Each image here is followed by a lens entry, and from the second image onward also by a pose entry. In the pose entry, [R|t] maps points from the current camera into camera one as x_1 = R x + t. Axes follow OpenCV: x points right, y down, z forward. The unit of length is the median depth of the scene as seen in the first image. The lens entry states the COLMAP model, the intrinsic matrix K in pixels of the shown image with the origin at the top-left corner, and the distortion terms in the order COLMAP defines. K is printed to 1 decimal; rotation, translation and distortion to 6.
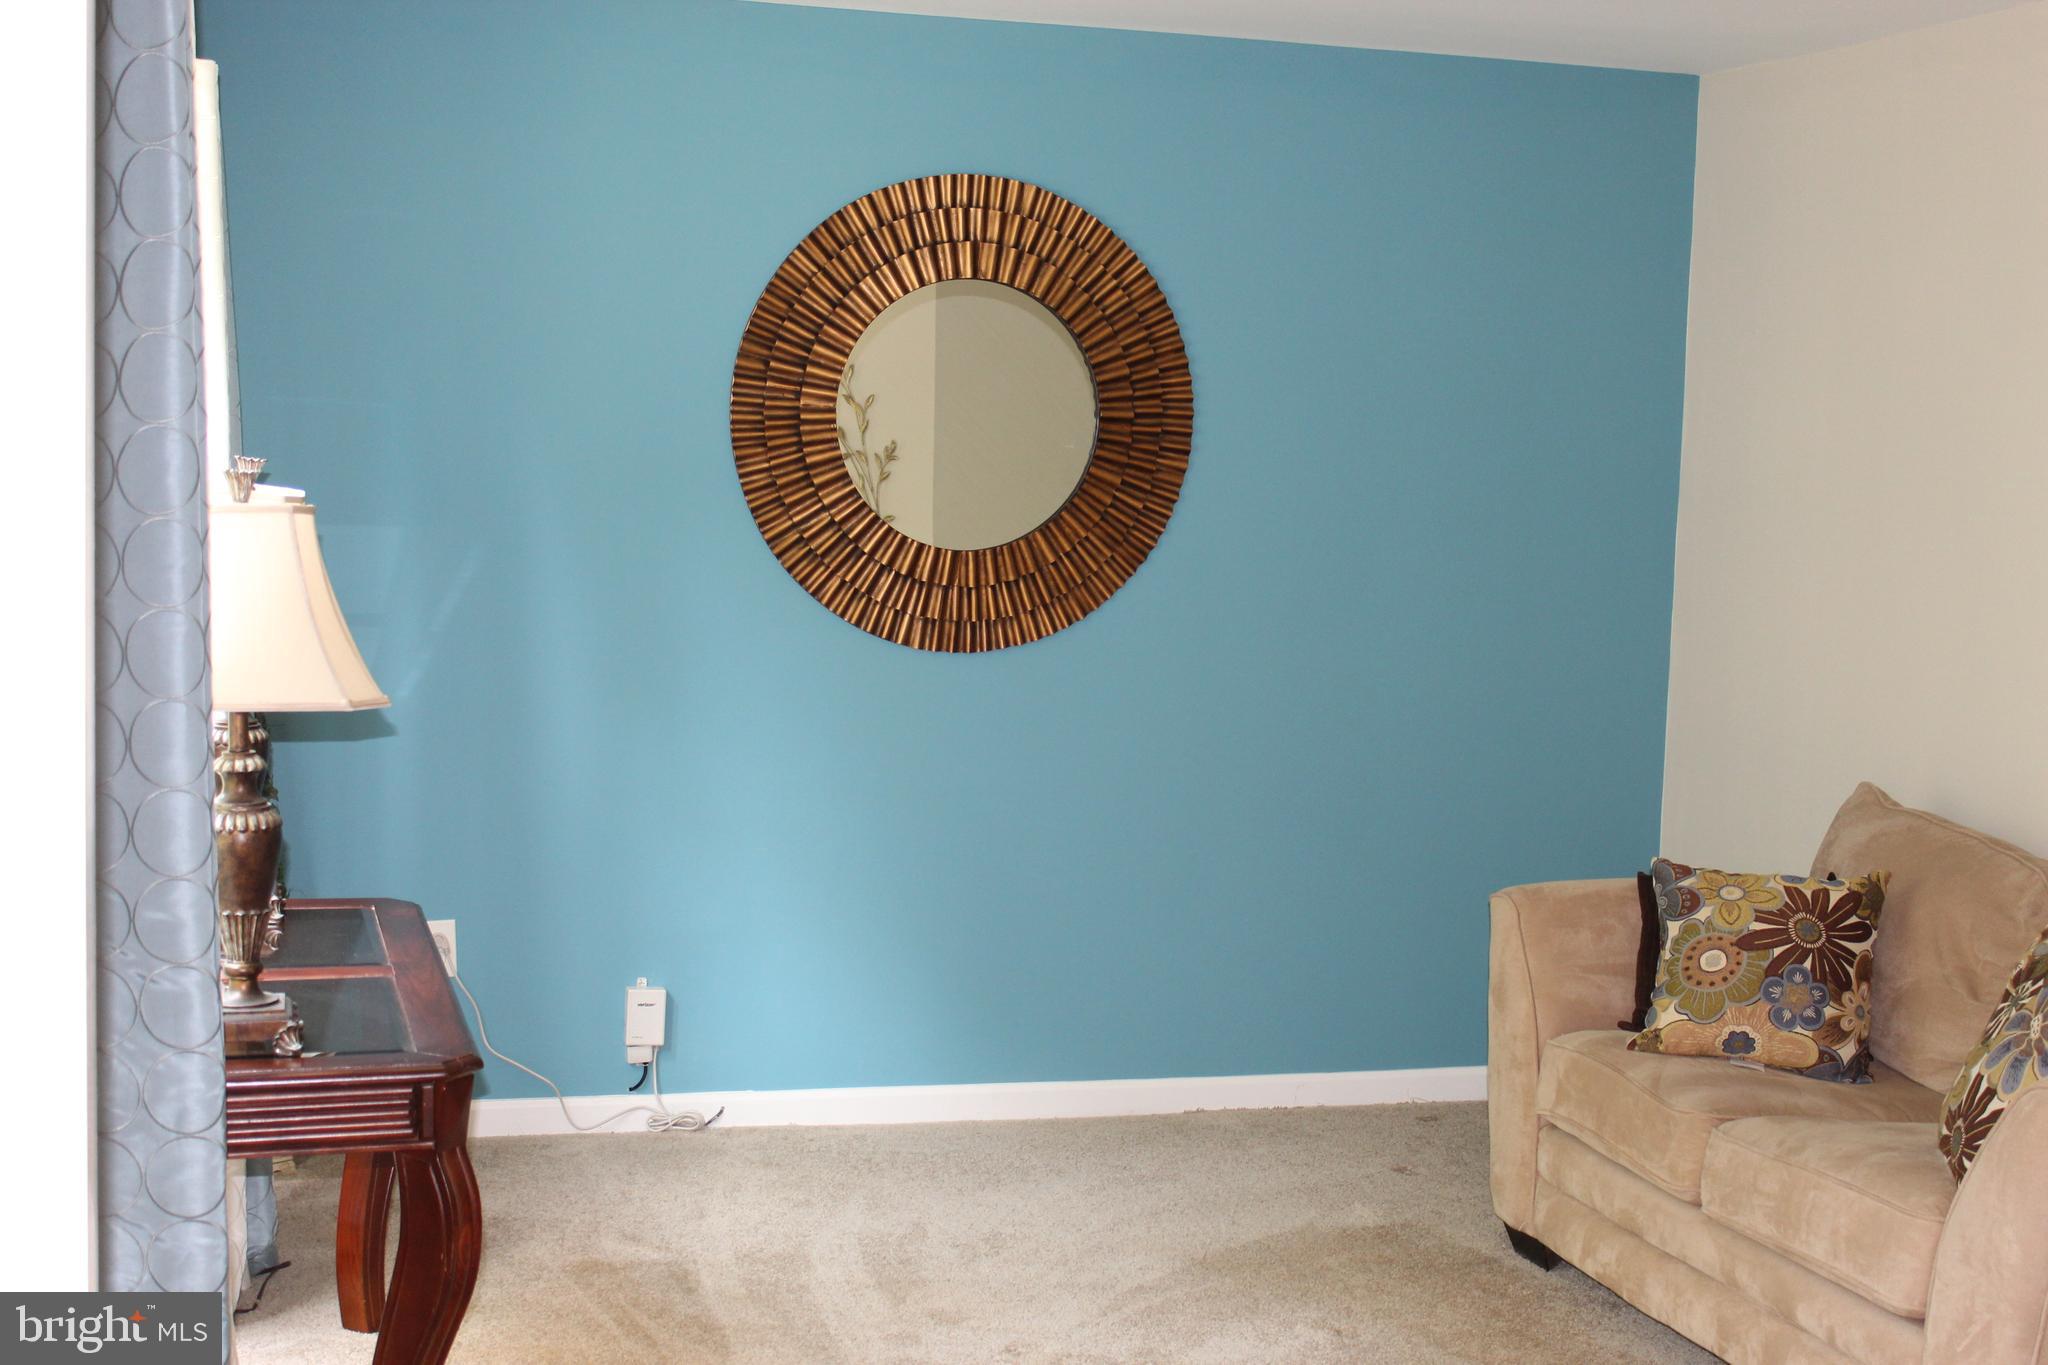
lens RADIAL K [[2721.3, 0, 1028.7], [0, 2721.3, 647.0], [0, 0, 1]] dist [-0.061491, 0.096049]
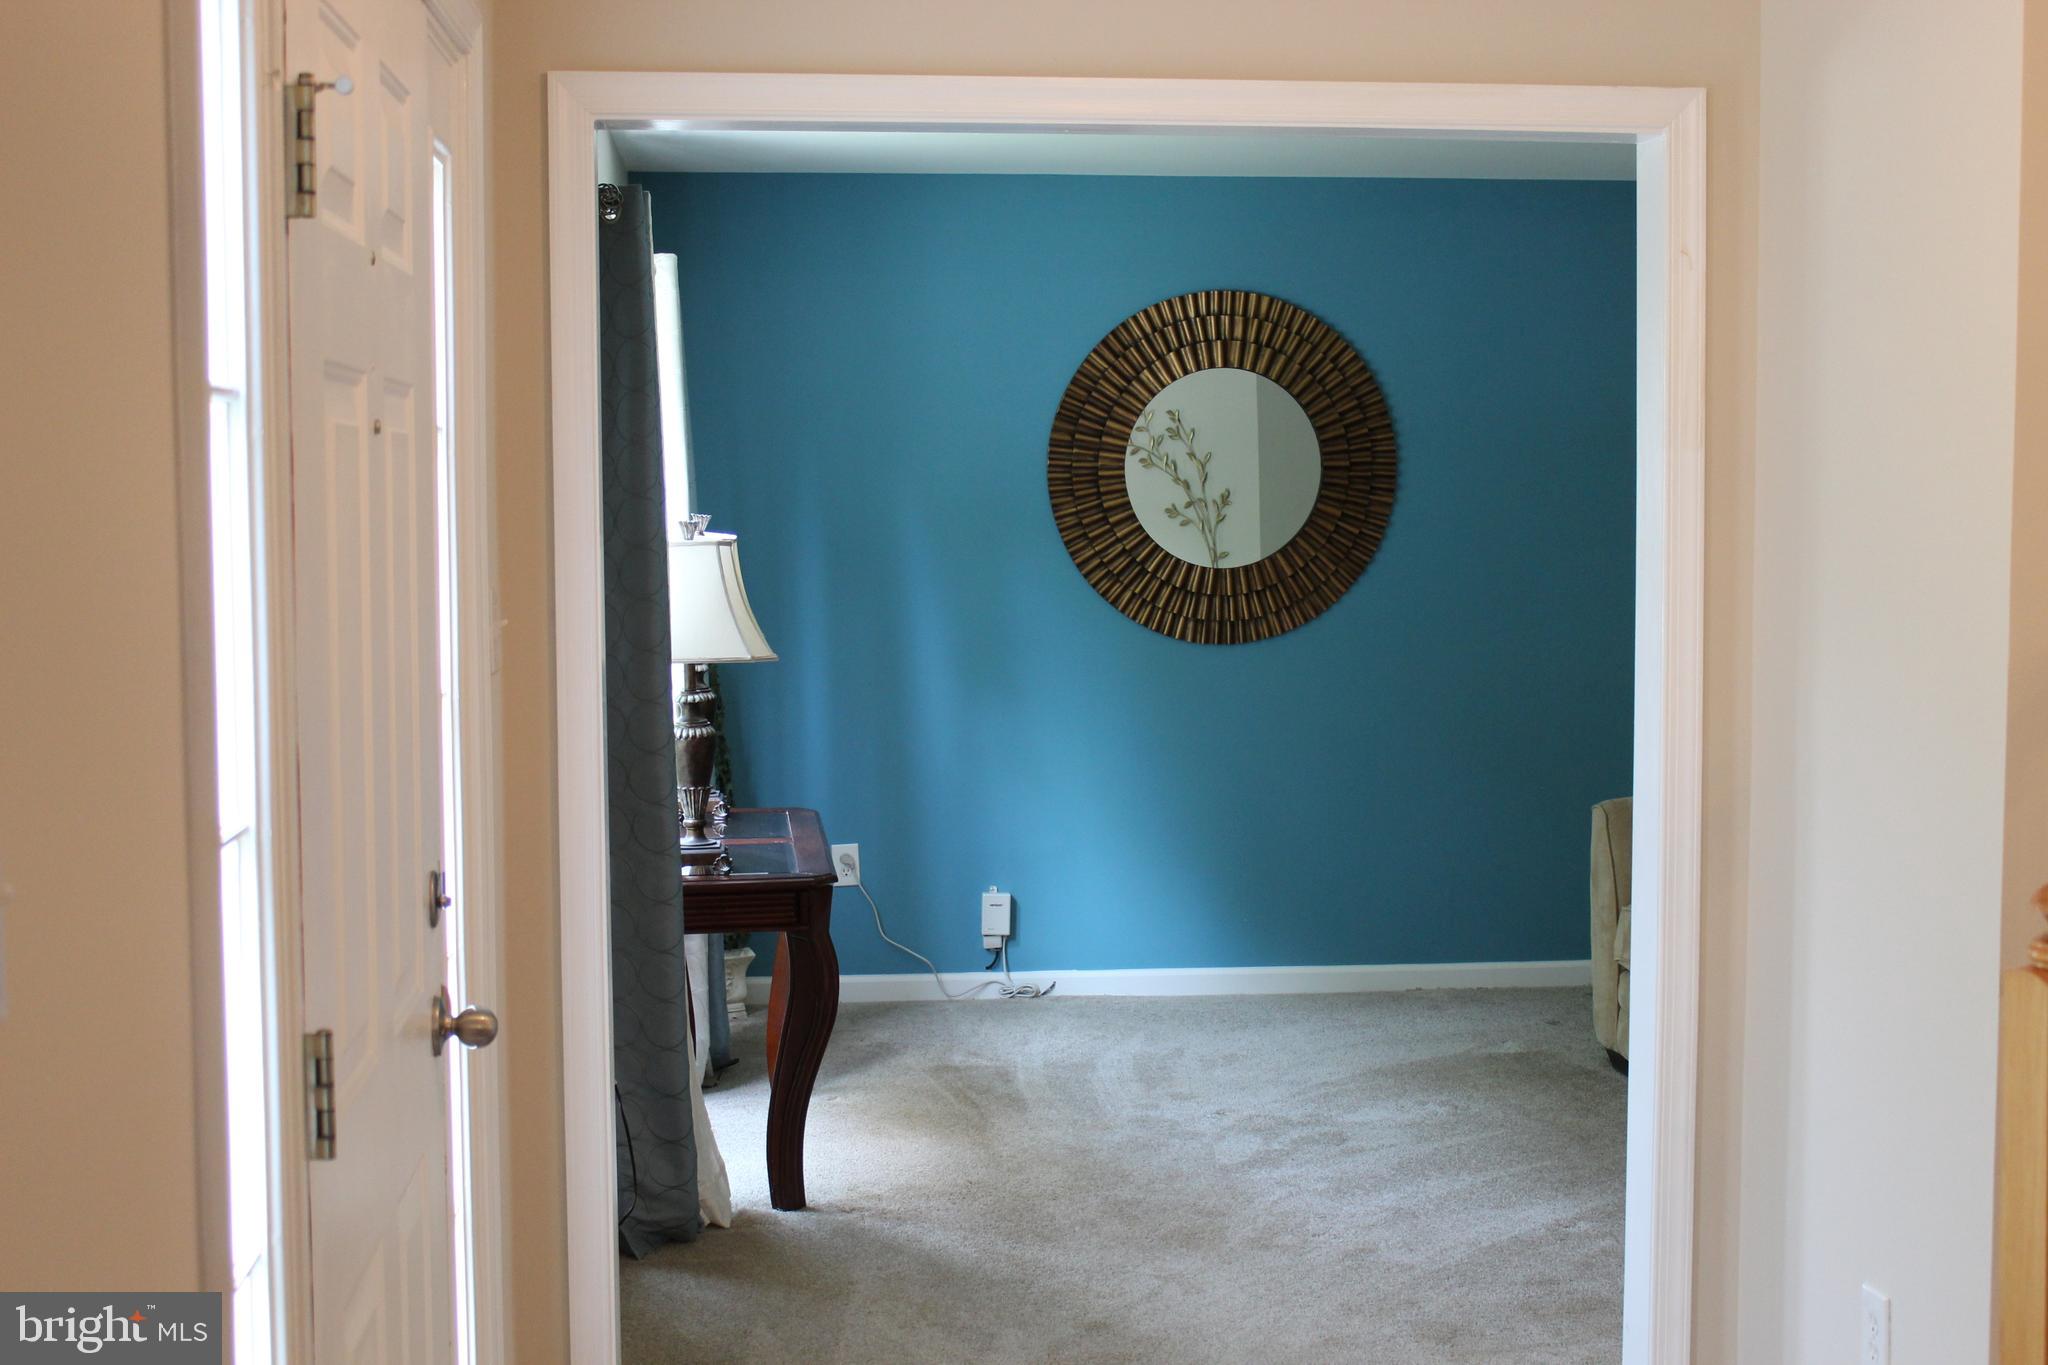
lens RADIAL K [[2721.3, 0, 1028.7], [0, 2721.3, 647.0], [0, 0, 1]] dist [-0.061491, 0.096049]
pose [[0.983956, -0.024171, -0.176764, 0.120694], [0.020839, 0.999569, -0.020683, 0.029835], [0.177188, 0.016668, 0.984036, -0.349782]]
